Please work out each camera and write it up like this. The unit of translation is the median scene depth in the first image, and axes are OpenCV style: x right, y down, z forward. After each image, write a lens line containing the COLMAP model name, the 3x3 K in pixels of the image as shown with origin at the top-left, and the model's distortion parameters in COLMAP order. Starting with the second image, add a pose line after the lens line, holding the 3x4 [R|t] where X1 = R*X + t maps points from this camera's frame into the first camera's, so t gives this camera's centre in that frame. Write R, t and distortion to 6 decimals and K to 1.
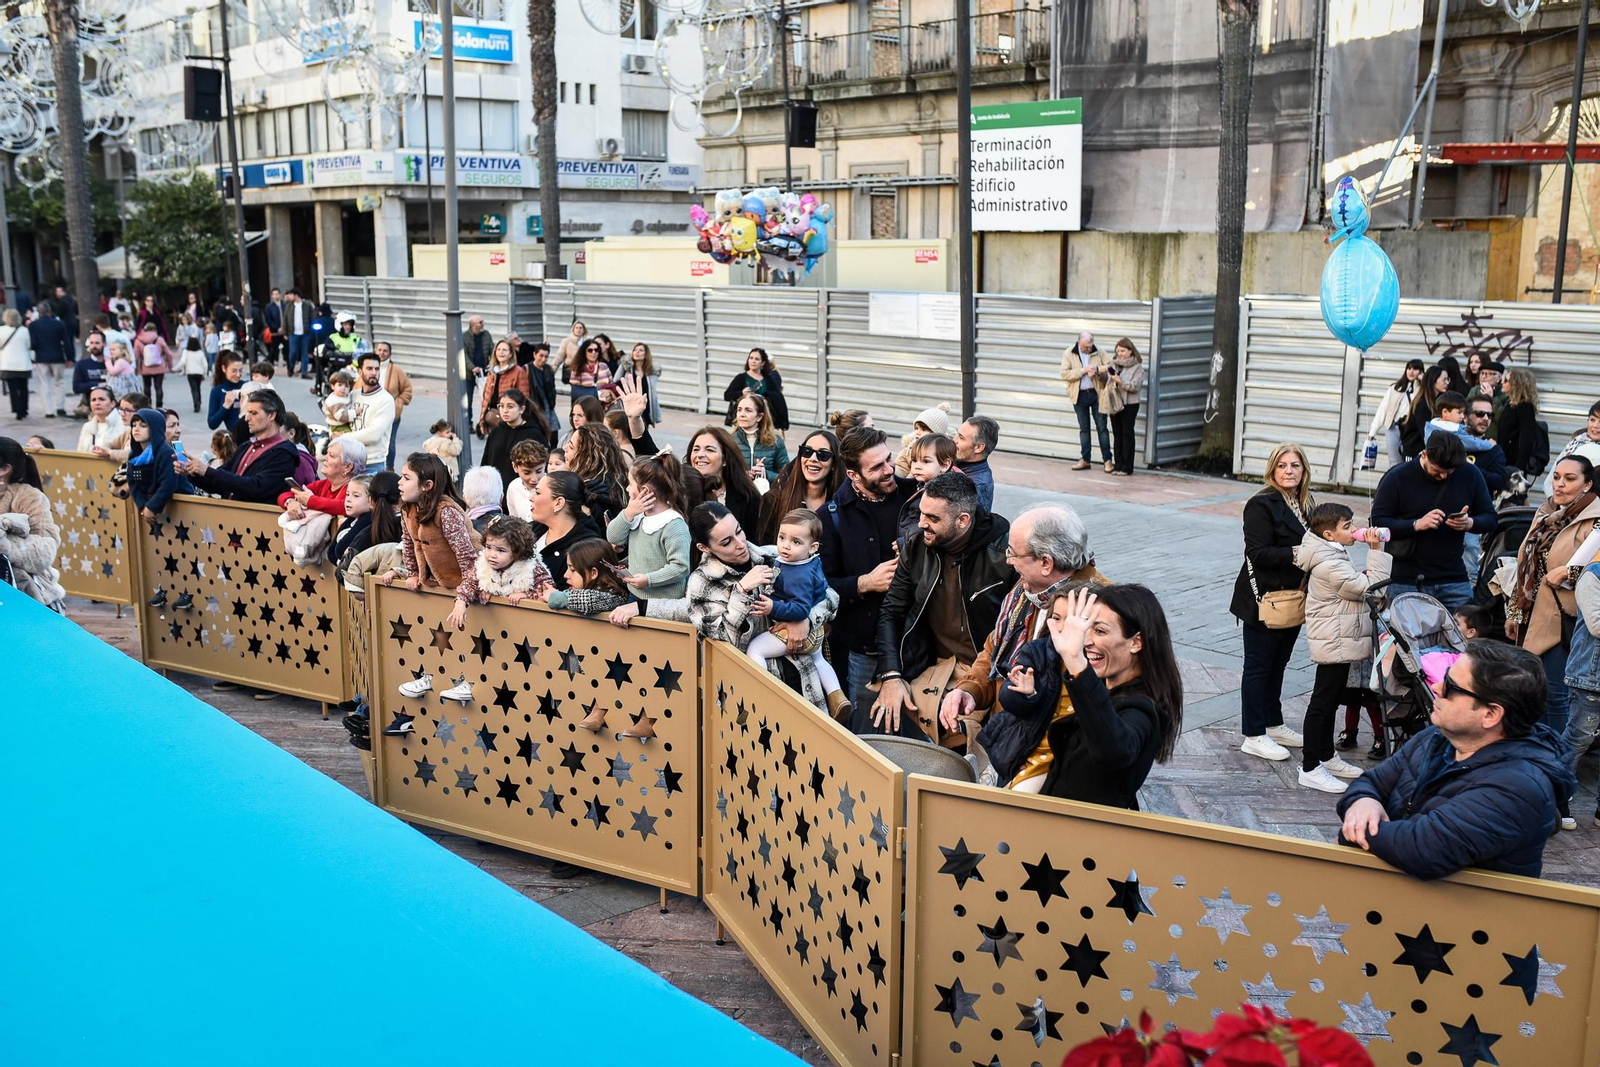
lens RADIAL K [[1542.4, 0, 800.0], [0, 1542.4, 533.5], [0, 0, 1]] dist [-0.069329, 0.111897]
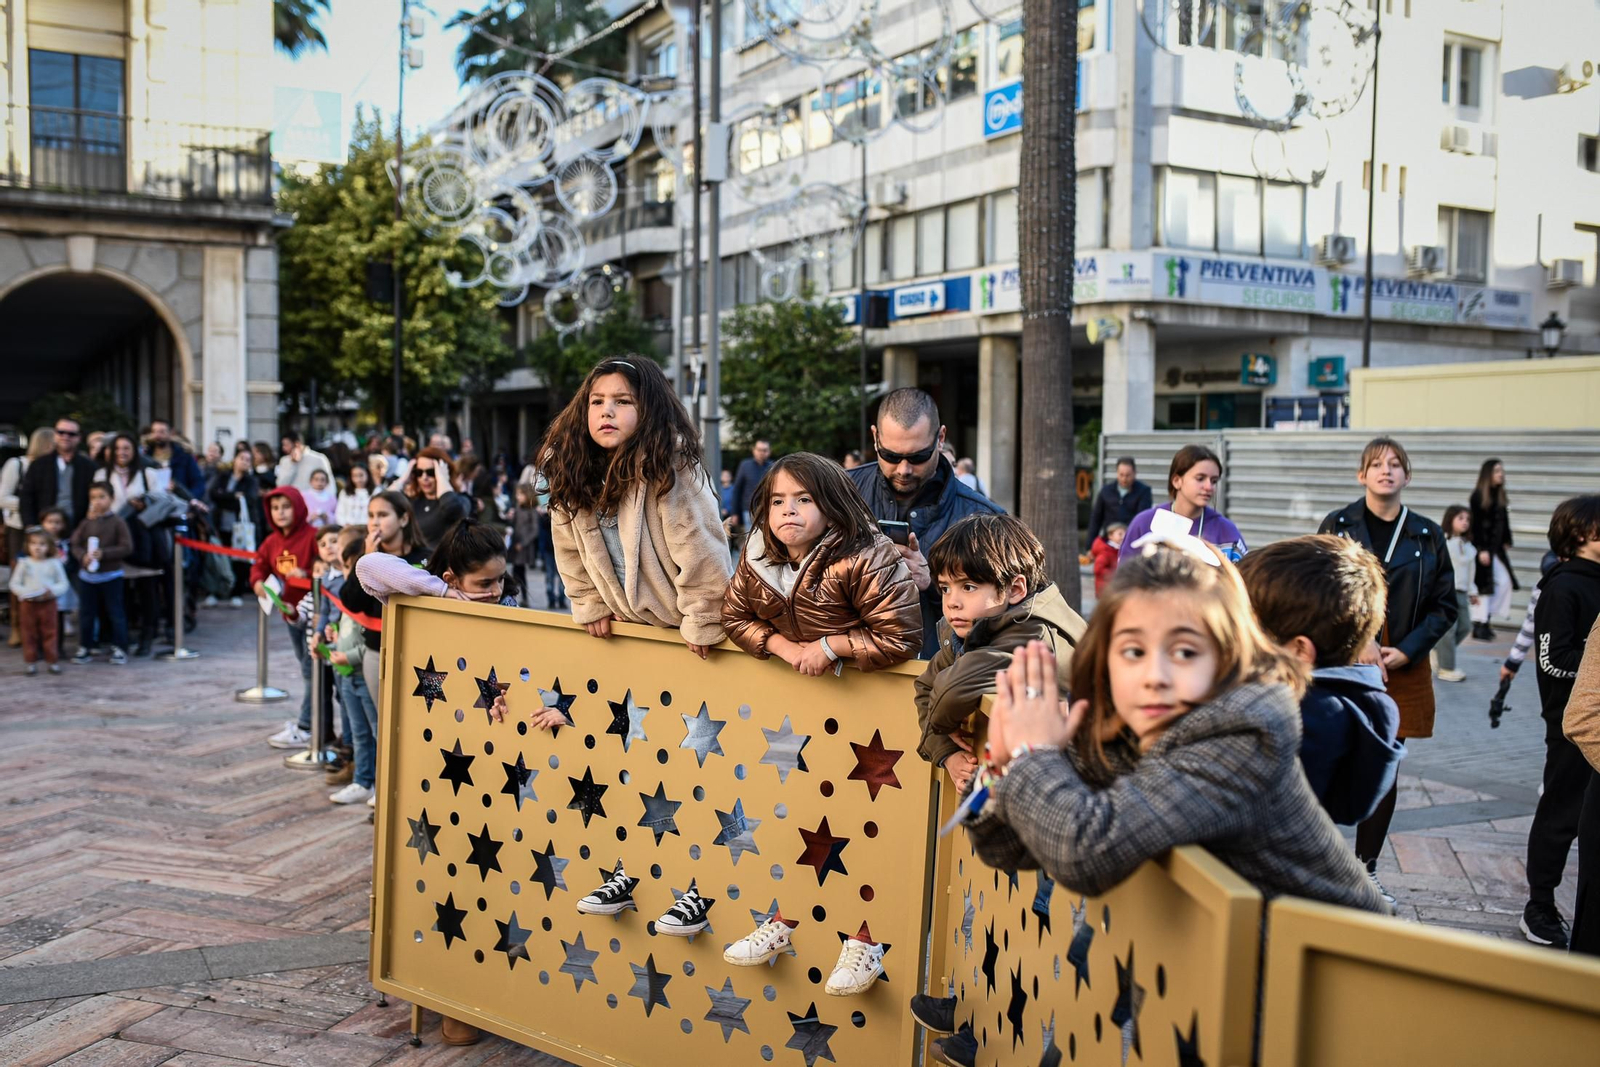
lens RADIAL K [[1542.4, 0, 800.0], [0, 1542.4, 533.5], [0, 0, 1]] dist [-0.069329, 0.111897]
pose [[0.974849, 0.023762, -0.221595, -0.239844], [-0.053161, 0.990391, -0.127667, -0.037499], [0.216432, 0.136237, 0.966746, 0.327852]]
